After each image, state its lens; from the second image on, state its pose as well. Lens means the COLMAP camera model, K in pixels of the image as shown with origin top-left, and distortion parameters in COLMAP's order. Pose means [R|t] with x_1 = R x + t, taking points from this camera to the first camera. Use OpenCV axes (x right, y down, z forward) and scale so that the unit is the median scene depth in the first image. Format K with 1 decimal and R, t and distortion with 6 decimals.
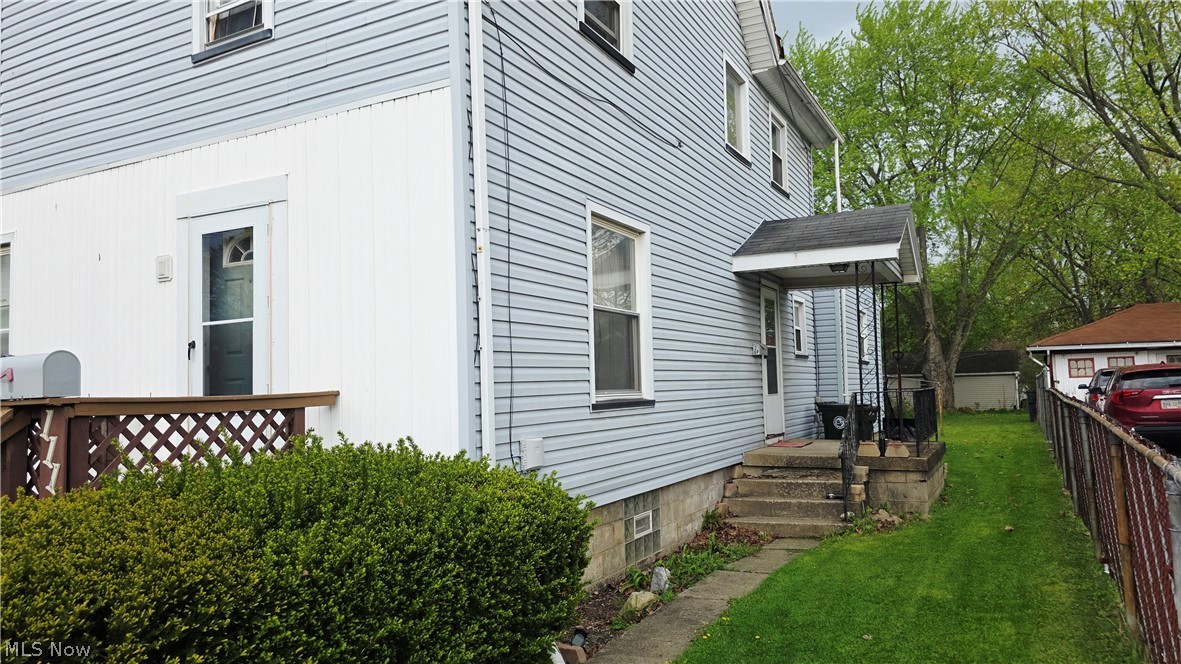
lens RADIAL K [[794.7, 0, 607.7], [0, 794.7, 338.5], [0, 0, 1]] dist [0.036328, -0.002897]
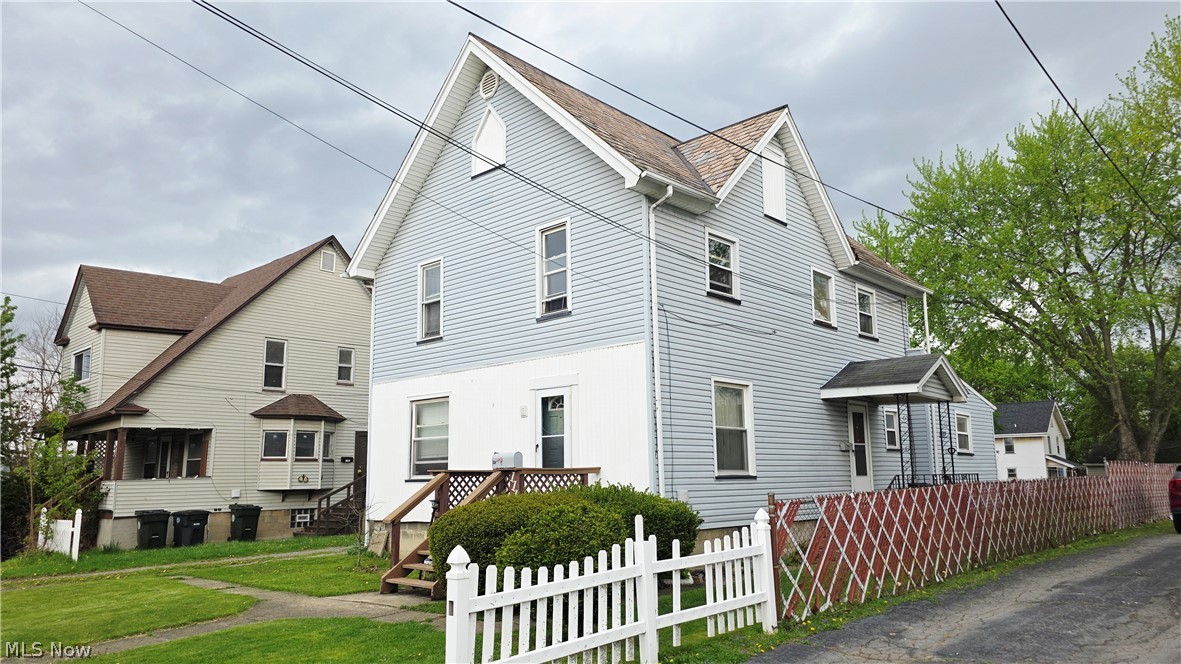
lens RADIAL K [[803.3, 0, 575.0], [0, 803.3, 343.8], [0, 0, 1]] dist [0.030039, -0.005620]
pose [[0.953756, -0.027705, -0.299303, 0.227333], [0.000201, 0.995801, -0.091539, -0.058044], [0.300583, 0.087246, 0.949757, -0.946963]]
